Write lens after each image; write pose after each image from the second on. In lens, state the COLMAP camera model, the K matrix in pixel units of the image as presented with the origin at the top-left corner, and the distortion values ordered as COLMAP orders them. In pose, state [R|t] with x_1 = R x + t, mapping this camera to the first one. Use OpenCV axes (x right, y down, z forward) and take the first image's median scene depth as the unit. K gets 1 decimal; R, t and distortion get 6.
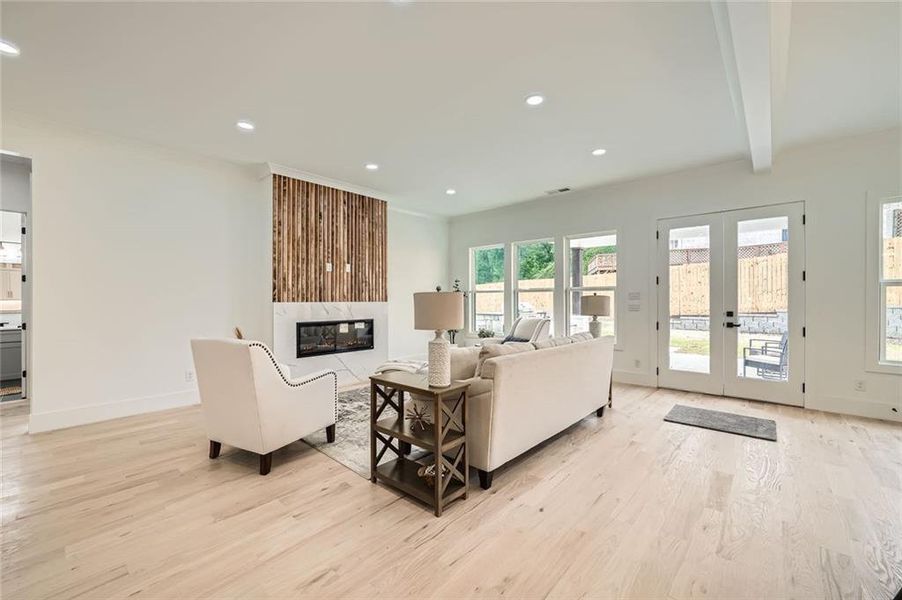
lens RADIAL K [[361.9, 0, 457.4], [0, 361.9, 296.9], [0, 0, 1]] dist [-0.007852, 0.000102]
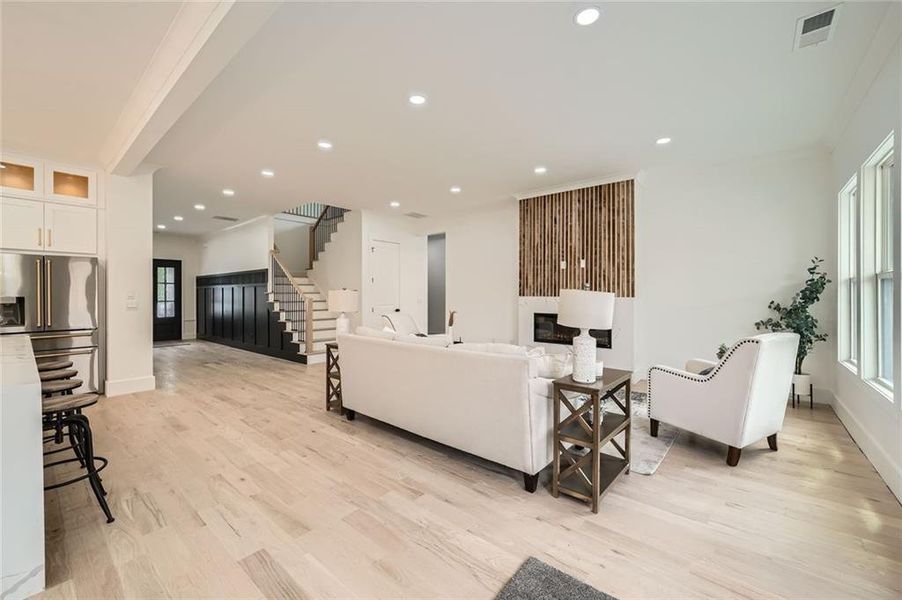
lens RADIAL K [[361.9, 0, 457.4], [0, 361.9, 296.9], [0, 0, 1]] dist [-0.007852, 0.000102]
pose [[0.039215, 0.013335, -0.999142, 0.756615], [0.008345, 0.999872, 0.013672, -0.002960], [0.999196, -0.008874, 0.039098, 0.655420]]
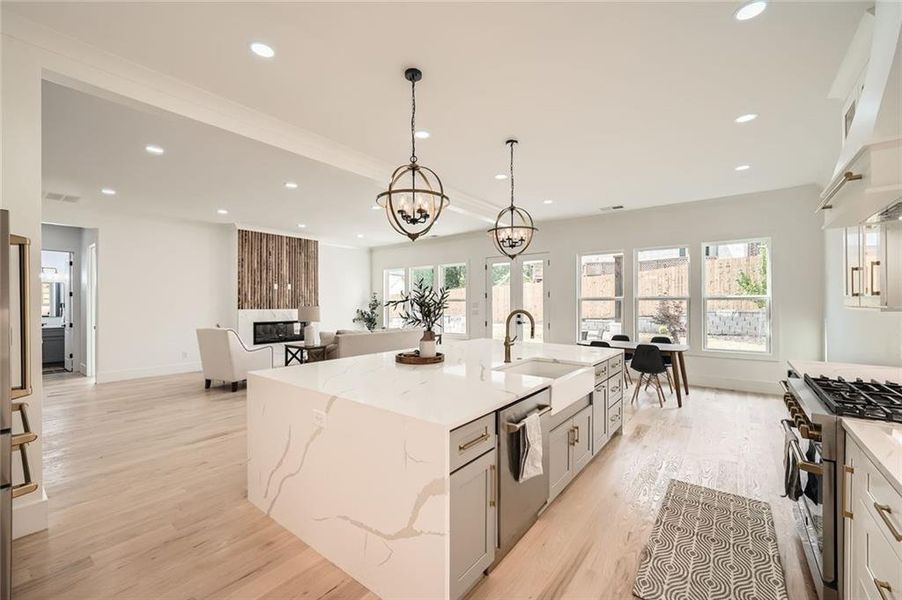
lens RADIAL K [[366.9, 0, 456.1], [0, 366.9, 301.7], [0, 0, 1]] dist [-0.002231, -0.000003]
pose [[0.997908, 0.000558, 0.064648, 0.321911], [-0.000557, 1.000000, -0.000029, -0.018373], [-0.064648, -0.000007, 0.997908, -0.632375]]
